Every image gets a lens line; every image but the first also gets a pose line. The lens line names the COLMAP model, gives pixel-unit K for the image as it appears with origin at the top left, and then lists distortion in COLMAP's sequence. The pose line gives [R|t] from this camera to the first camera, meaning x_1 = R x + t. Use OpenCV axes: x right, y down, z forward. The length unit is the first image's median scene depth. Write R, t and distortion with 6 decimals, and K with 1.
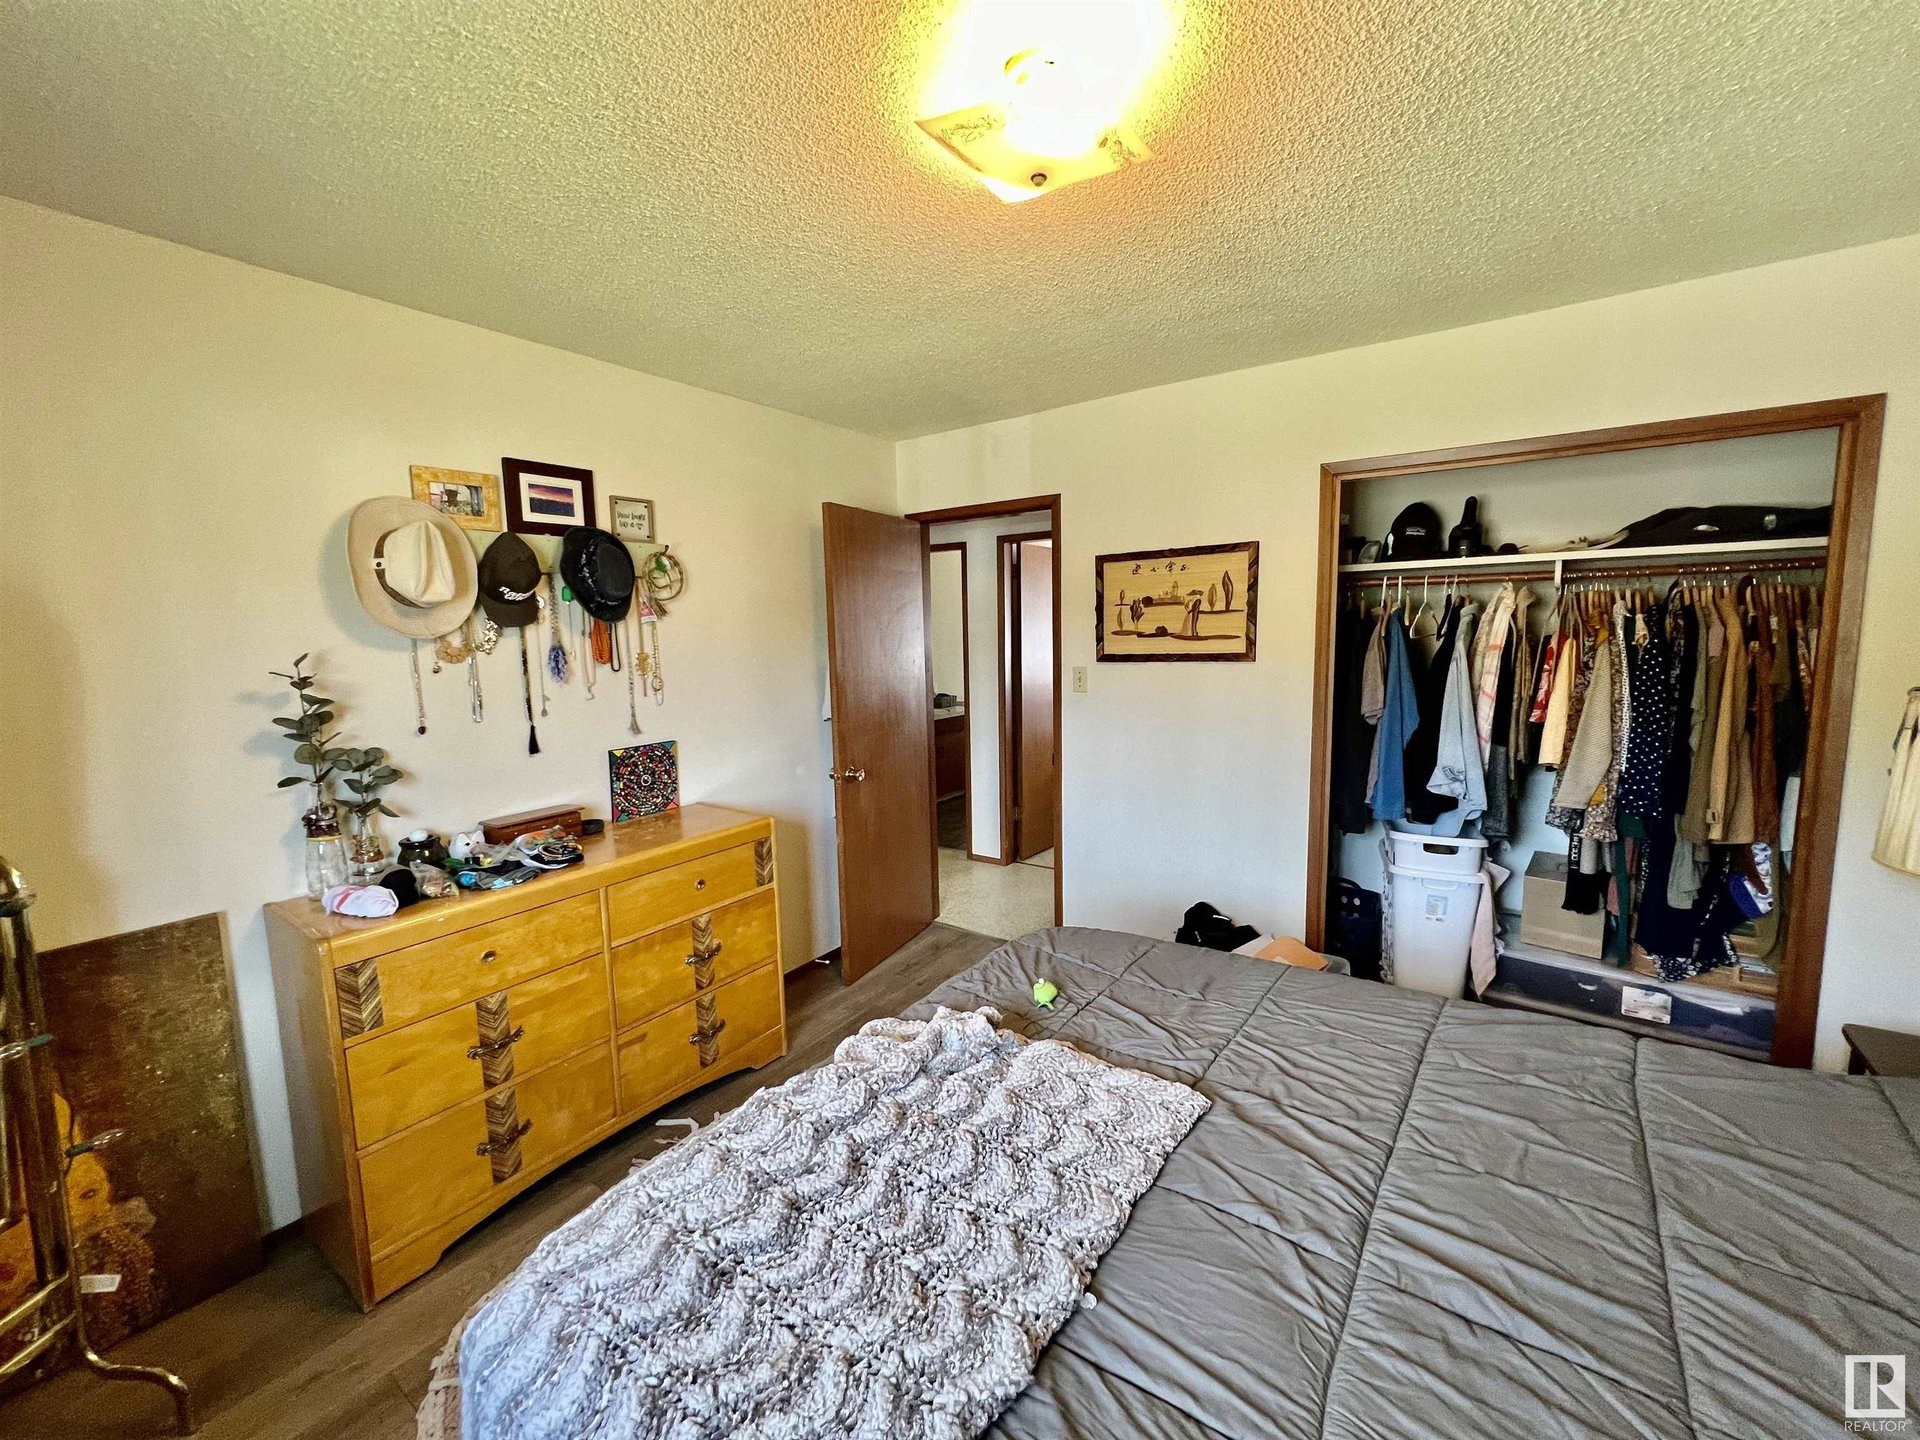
lens RADIAL K [[766.7, 0, 956.7], [0, 766.7, 716.0], [0, 0, 1]] dist [-0.001455, 0.000333]
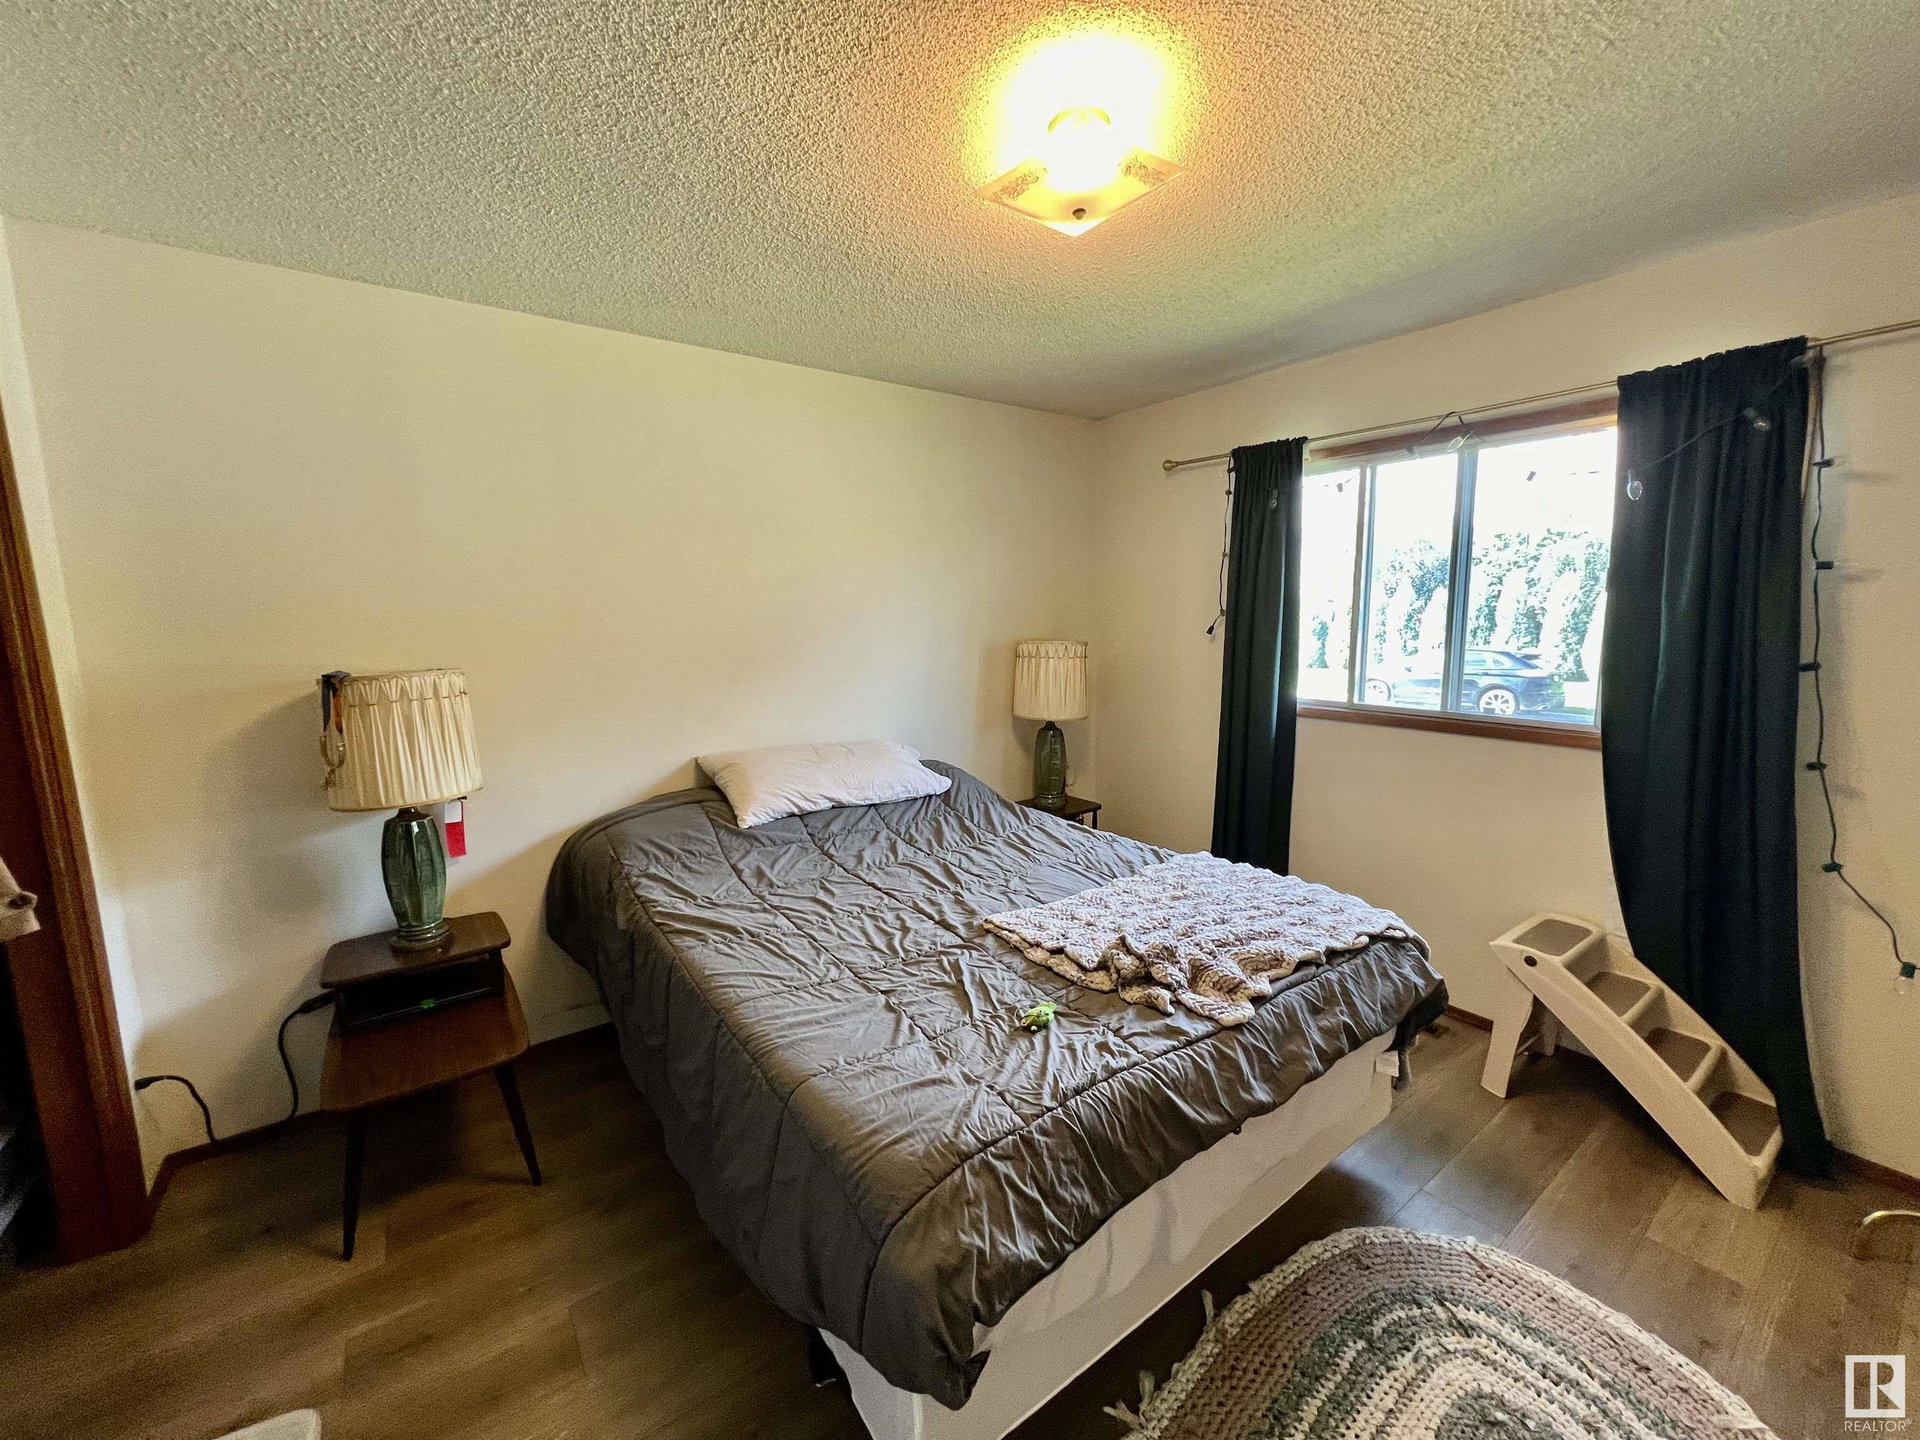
lens RADIAL K [[766.7, 0, 956.7], [0, 766.7, 716.0], [0, 0, 1]] dist [-0.001455, 0.000333]
pose [[-0.945974, -0.008295, 0.324135, -0.048390], [0.074754, 0.967163, 0.242916, -0.114543], [-0.315507, 0.254023, -0.914291, 1.060897]]
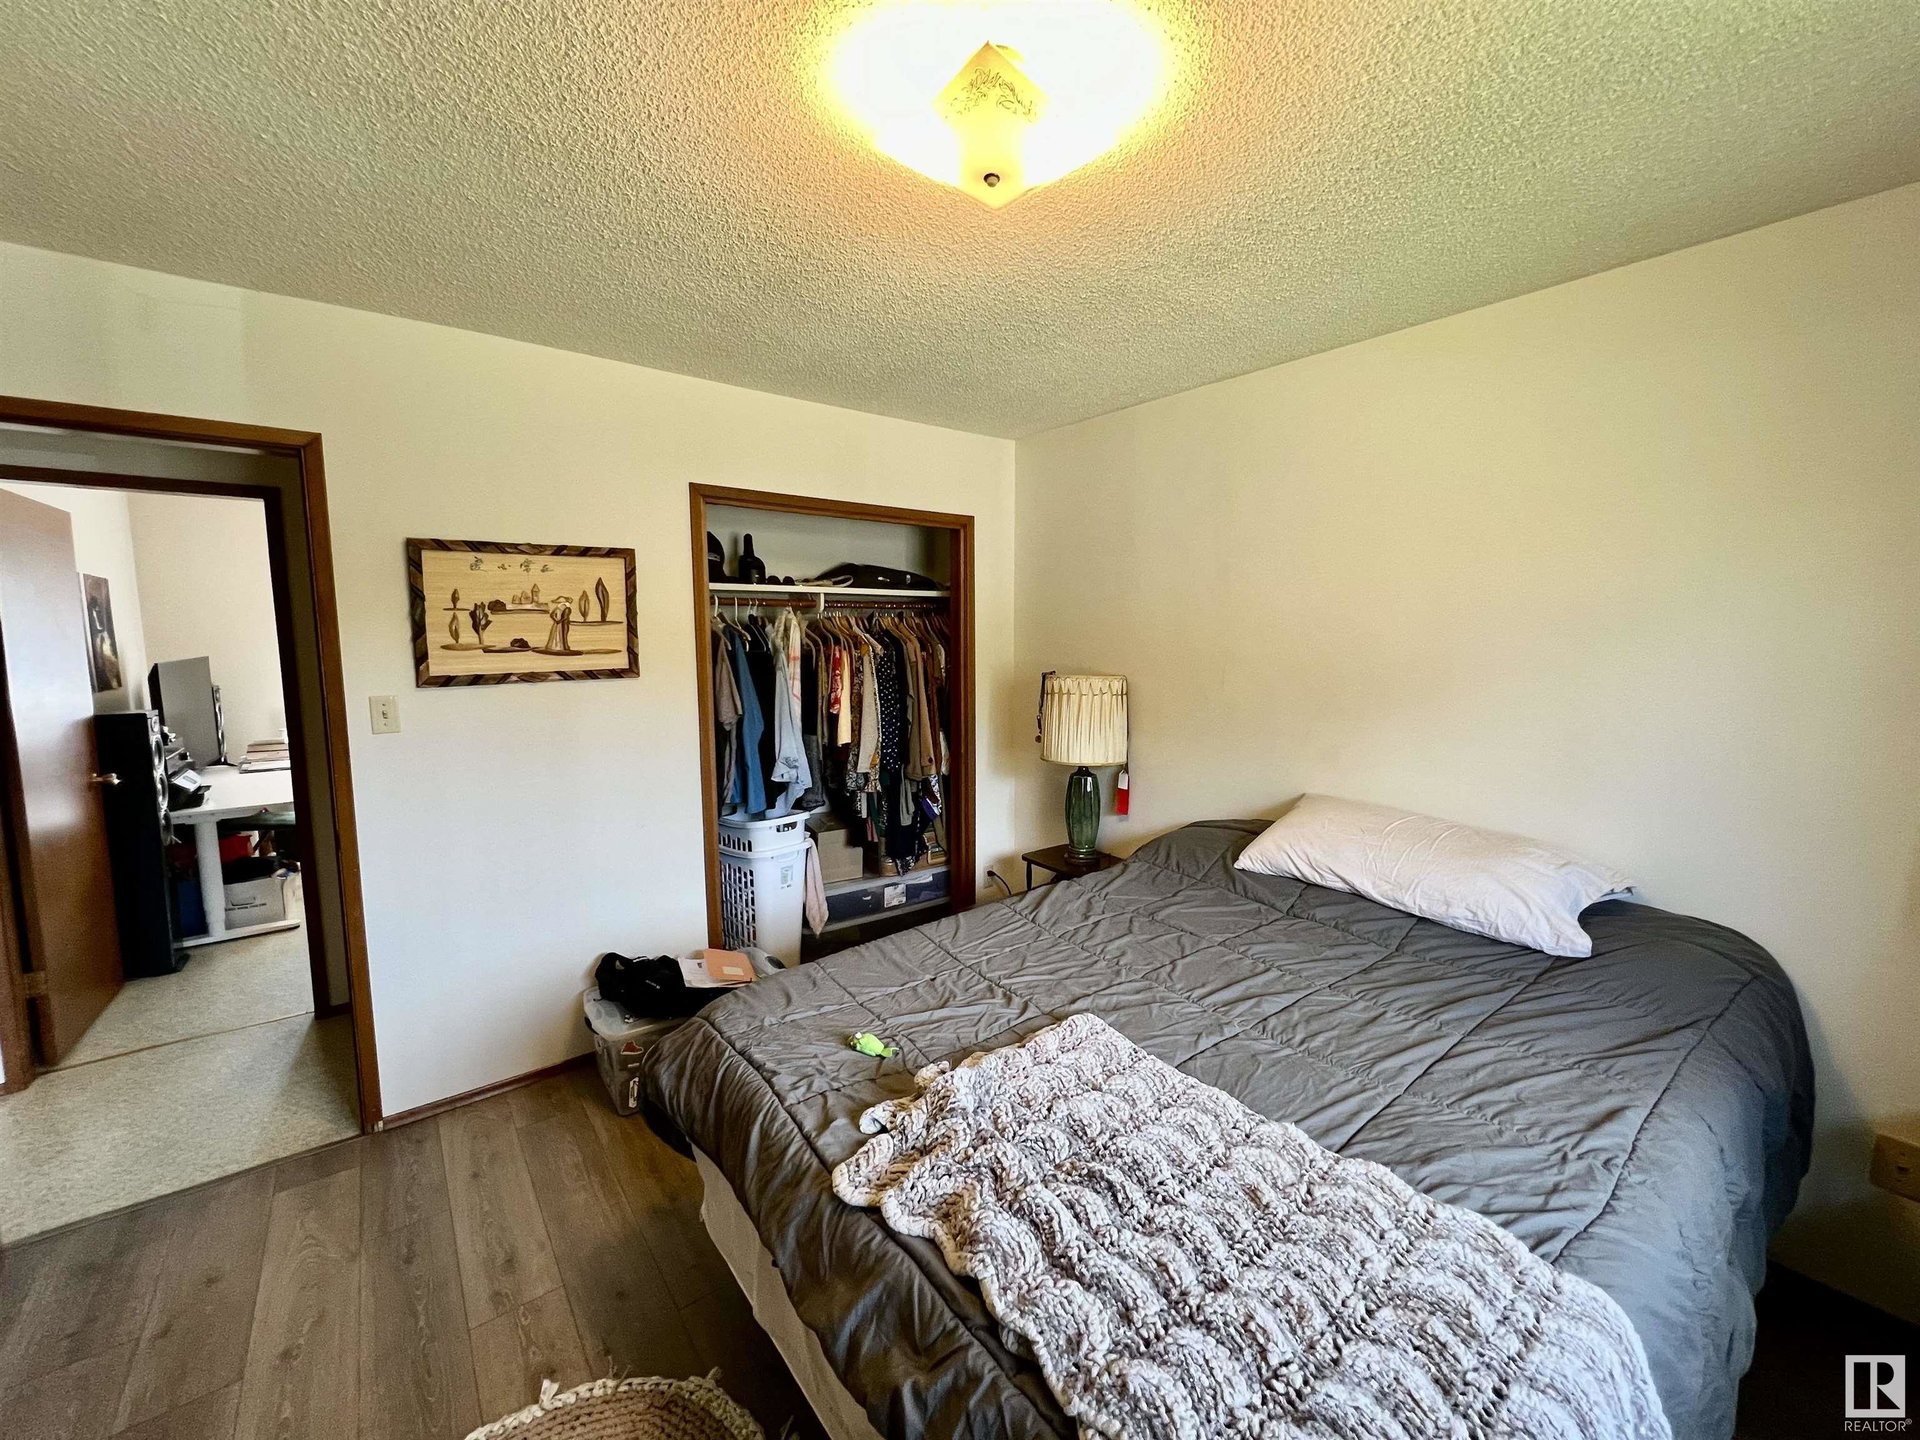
lens RADIAL K [[766.7, 0, 956.7], [0, 766.7, 716.0], [0, 0, 1]] dist [-0.001455, 0.000333]
pose [[0.292261, -0.083454, 0.952690, -0.411175], [0.109265, 0.992576, 0.053428, -0.032698], [-0.950076, 0.088481, 0.299210, 0.368684]]
